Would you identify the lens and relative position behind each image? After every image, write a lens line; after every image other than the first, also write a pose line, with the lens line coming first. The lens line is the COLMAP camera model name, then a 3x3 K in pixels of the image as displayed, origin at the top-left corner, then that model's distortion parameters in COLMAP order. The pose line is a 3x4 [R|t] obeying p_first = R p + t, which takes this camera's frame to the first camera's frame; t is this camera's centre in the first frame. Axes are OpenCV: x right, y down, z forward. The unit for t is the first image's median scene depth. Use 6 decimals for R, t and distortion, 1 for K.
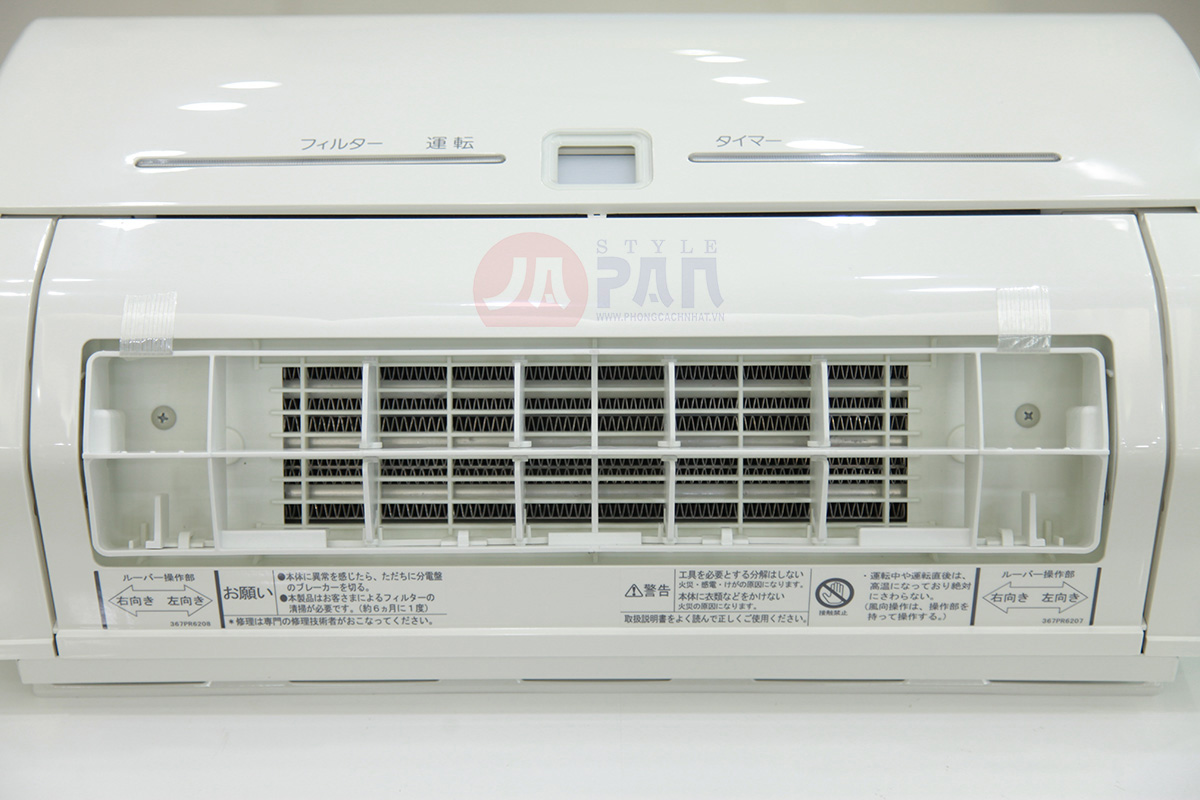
lens RADIAL K [[2283.6, 0, 600.0], [0, 2283.6, 400.0], [0, 0, 1]] dist [0.112358, 0.099805]
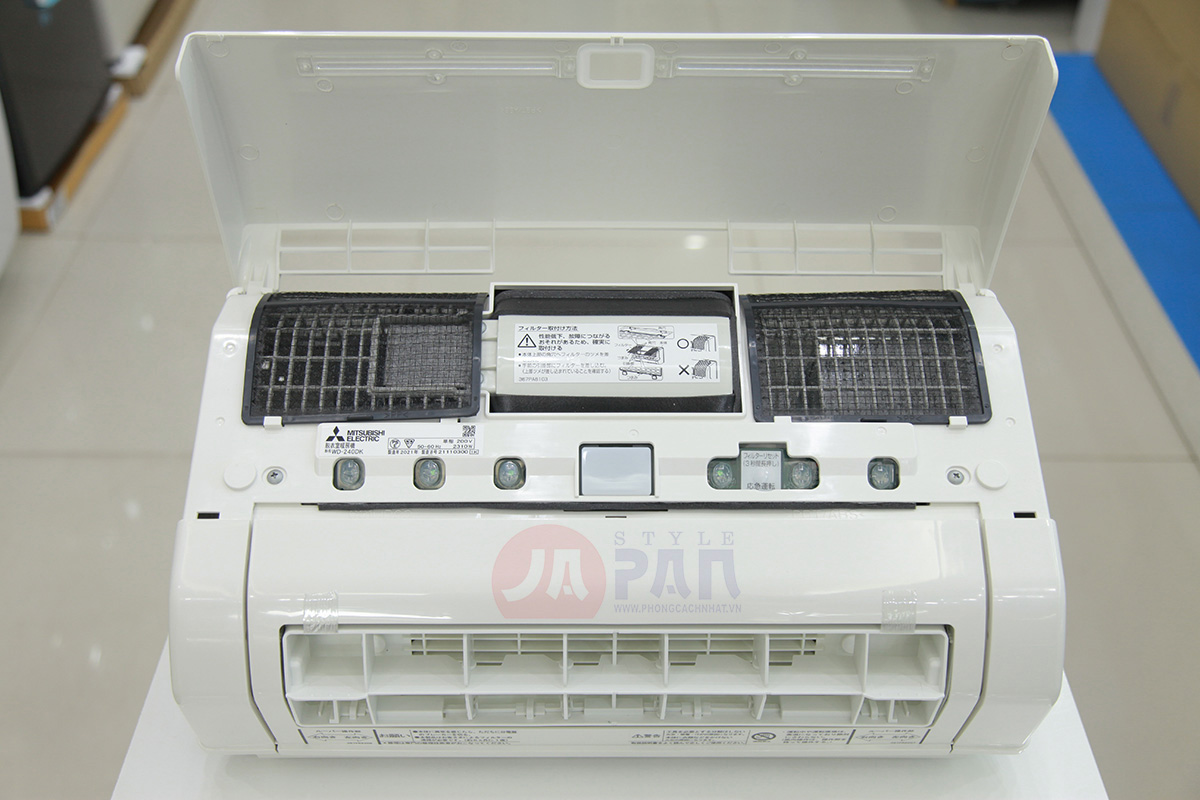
lens RADIAL K [[1492.9, 0, 600.0], [0, 1492.9, 400.0], [0, 0, 1]] dist [0.014107, 0.011060]
pose [[0.999854, 0.003662, 0.016704, -0.029407], [-0.010815, 0.892065, 0.451779, -0.590892], [-0.013247, -0.451893, 0.891974, 0.179697]]
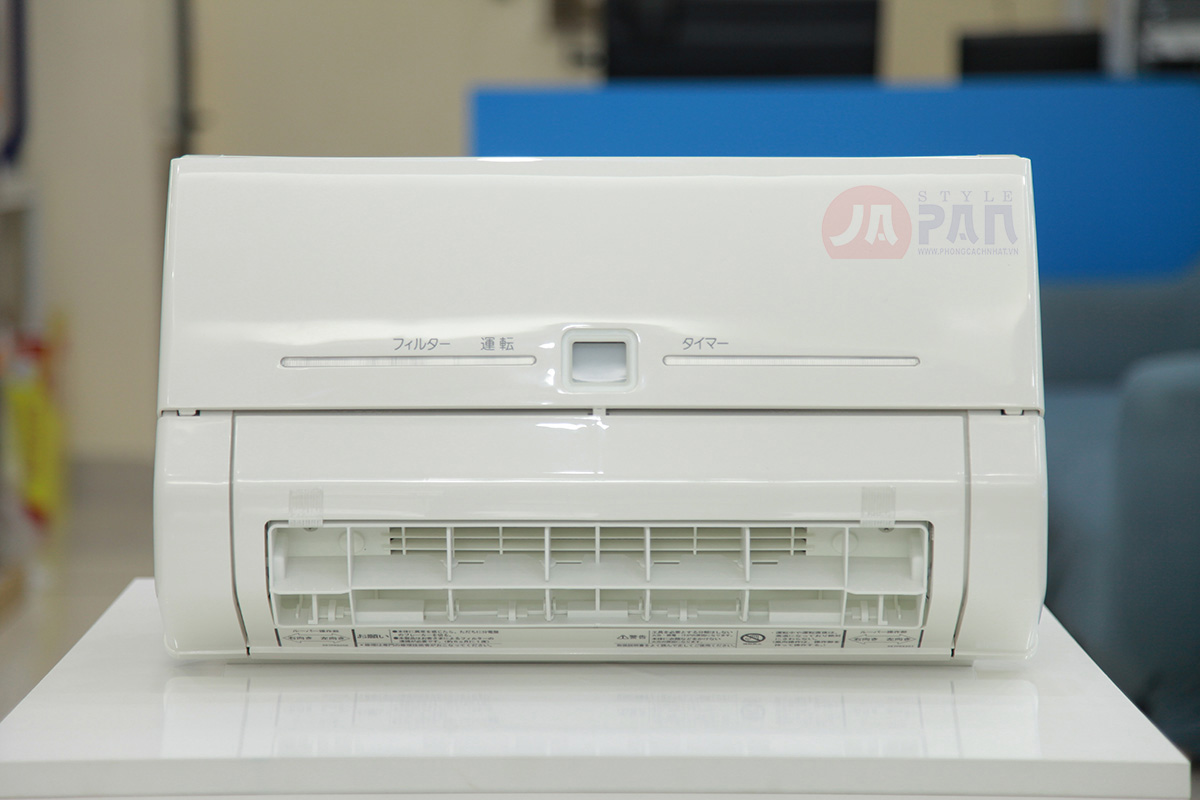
lens RADIAL K [[3638.6, 0, 600.0], [0, 3638.6, 400.0], [0, 0, 1]] dist [0.044493, 0.175567]
pose [[0.999996, 0.002933, -0.000059, -0.000893], [-0.002466, 0.851596, 0.524193, -1.334561], [0.001588, -0.524190, 0.851600, -1.003162]]
